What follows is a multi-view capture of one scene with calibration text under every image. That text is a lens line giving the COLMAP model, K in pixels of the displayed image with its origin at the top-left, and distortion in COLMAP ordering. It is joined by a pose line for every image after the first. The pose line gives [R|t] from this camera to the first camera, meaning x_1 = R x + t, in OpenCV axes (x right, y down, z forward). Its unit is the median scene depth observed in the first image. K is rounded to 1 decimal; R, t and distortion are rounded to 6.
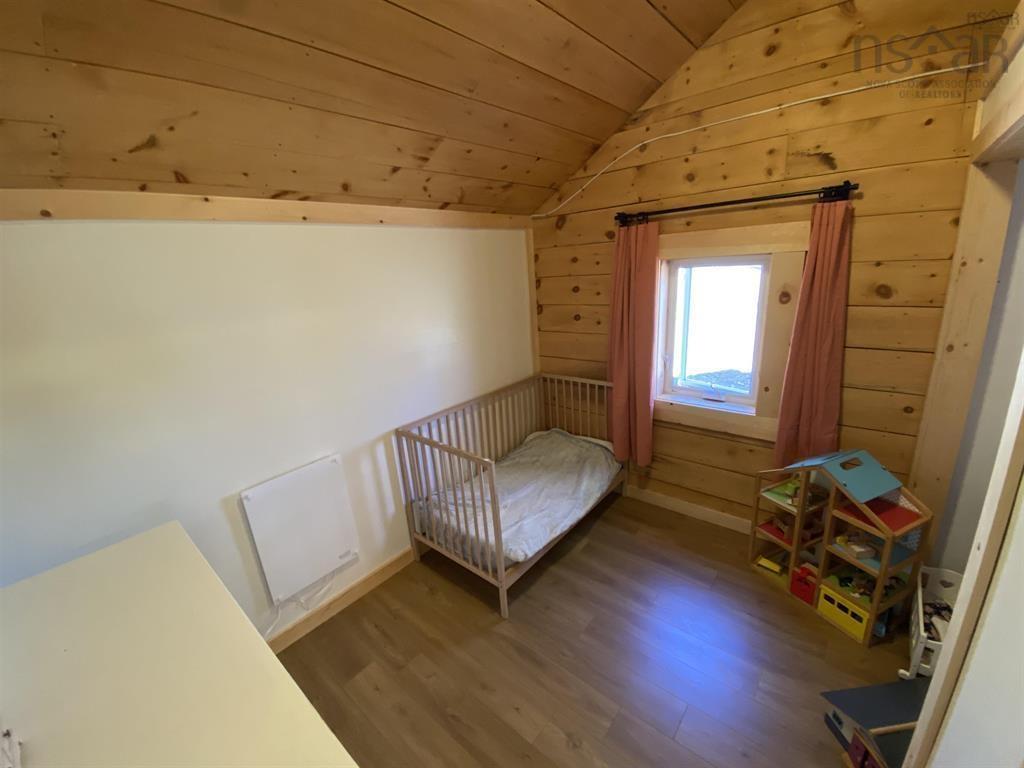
lens RADIAL K [[414.8, 0, 511.6], [0, 414.8, 385.5], [0, 0, 1]] dist [0.022574, -0.021790]
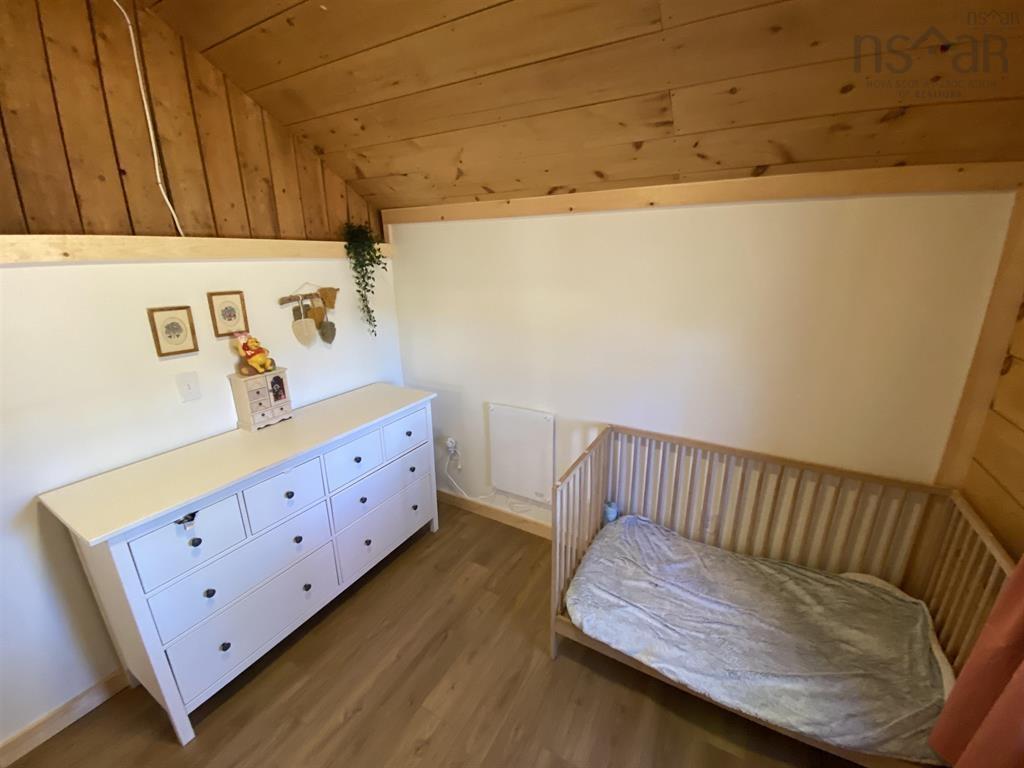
lens RADIAL K [[414.8, 0, 511.6], [0, 414.8, 385.5], [0, 0, 1]] dist [0.022574, -0.021790]
pose [[0.178748, 0.351619, -0.918920, 0.582427], [-0.280850, 0.913338, 0.294852, -0.214394], [0.942959, 0.205374, 0.262009, 0.554989]]
